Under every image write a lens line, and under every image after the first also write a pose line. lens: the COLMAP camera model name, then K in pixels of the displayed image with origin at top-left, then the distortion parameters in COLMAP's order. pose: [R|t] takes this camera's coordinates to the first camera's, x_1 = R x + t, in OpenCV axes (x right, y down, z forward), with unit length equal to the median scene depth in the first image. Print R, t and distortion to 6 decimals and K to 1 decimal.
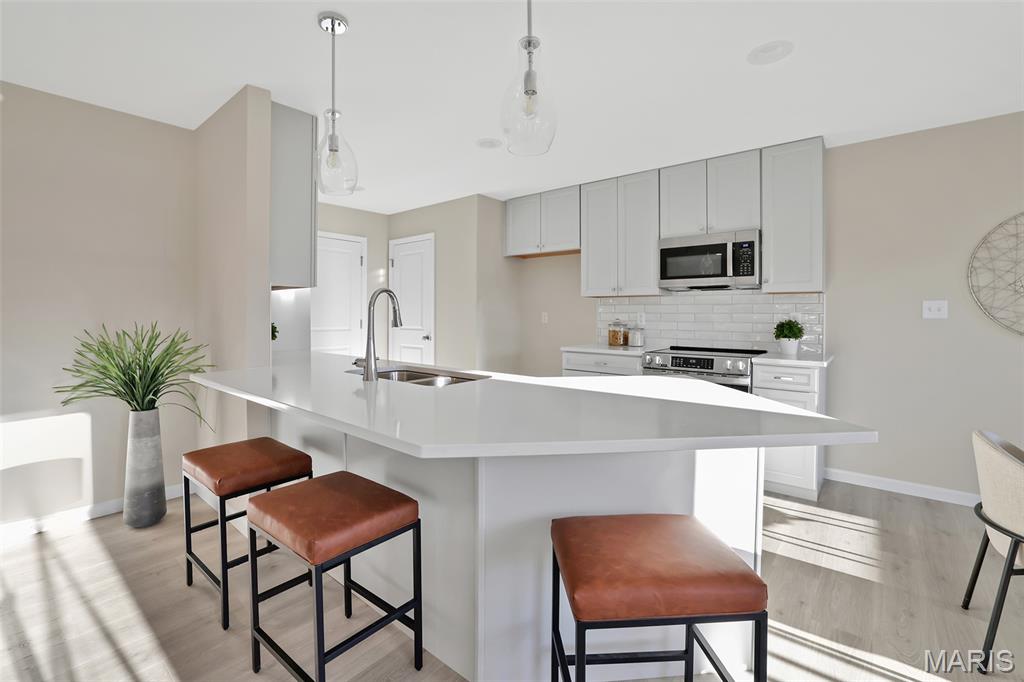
lens RADIAL K [[443.0, 0, 514.0], [0, 443.0, 322.2], [0, 0, 1]] dist [-0.003244, 0.000213]
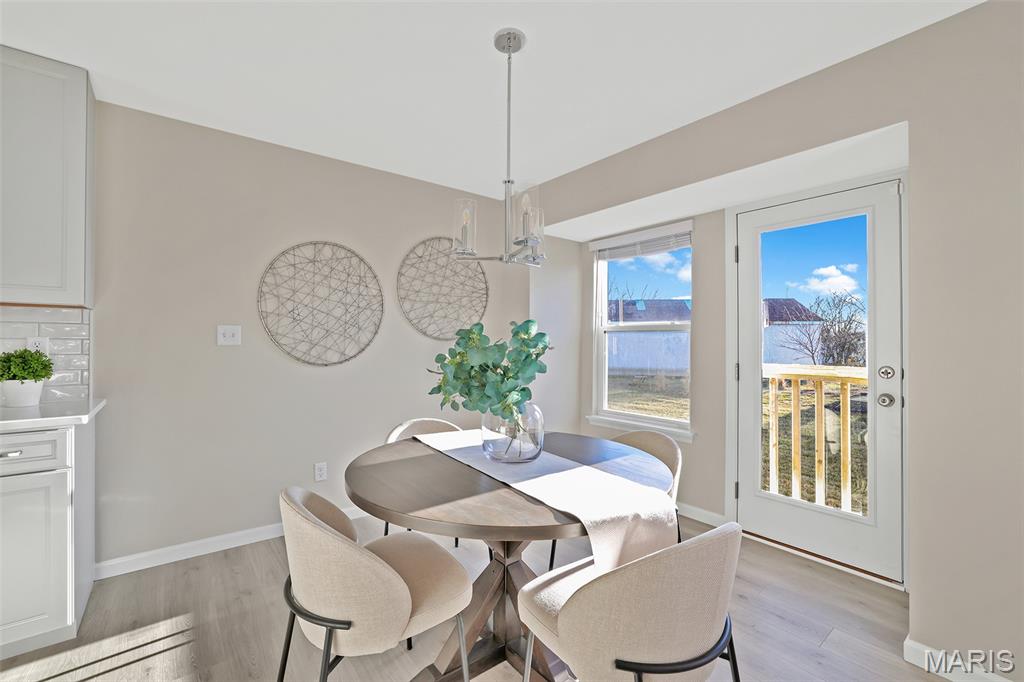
lens RADIAL K [[437.3, 0, 512.0], [0, 437.3, 341.0], [0, 0, 1]] dist [-0.052119, 0.016947]
pose [[0.215011, 0.000954, 0.976611, 0.227744], [0.010598, 0.999938, -0.003310, -0.007909], [-0.976554, 0.011062, 0.214988, 0.252564]]
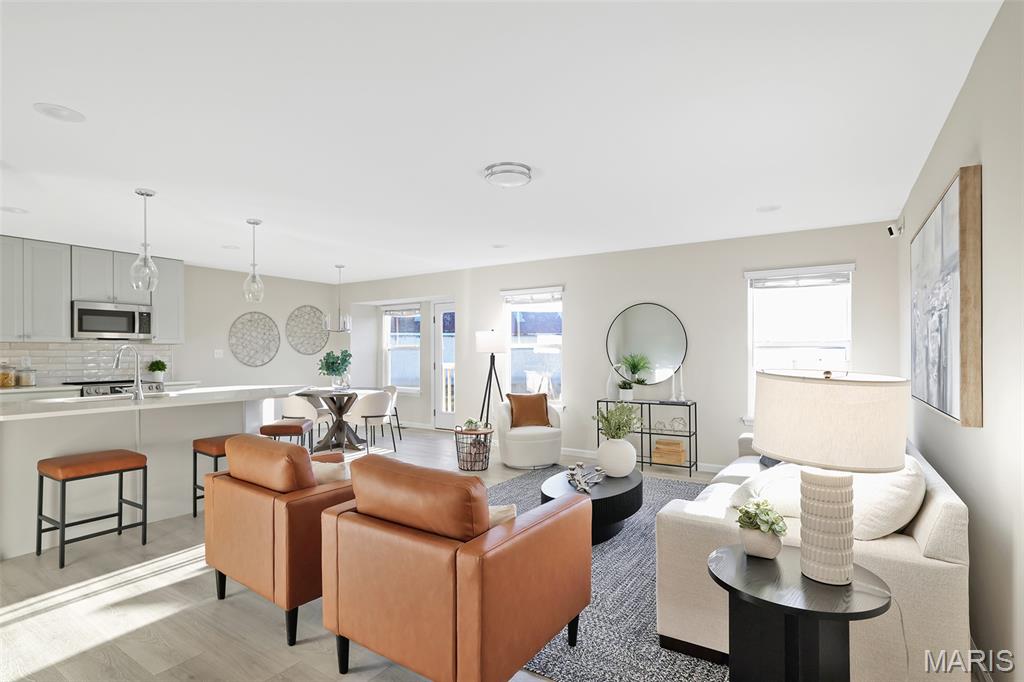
lens RADIAL K [[498.9, 0, 484.8], [0, 498.9, 334.3], [0, 0, 1]] dist [0.011646, 0.001092]
pose [[-0.061705, 0.033741, 0.997524, -1.519681], [0.019288, 0.999282, -0.032608, -0.019110], [-0.997908, 0.017229, -0.062311, -0.135579]]
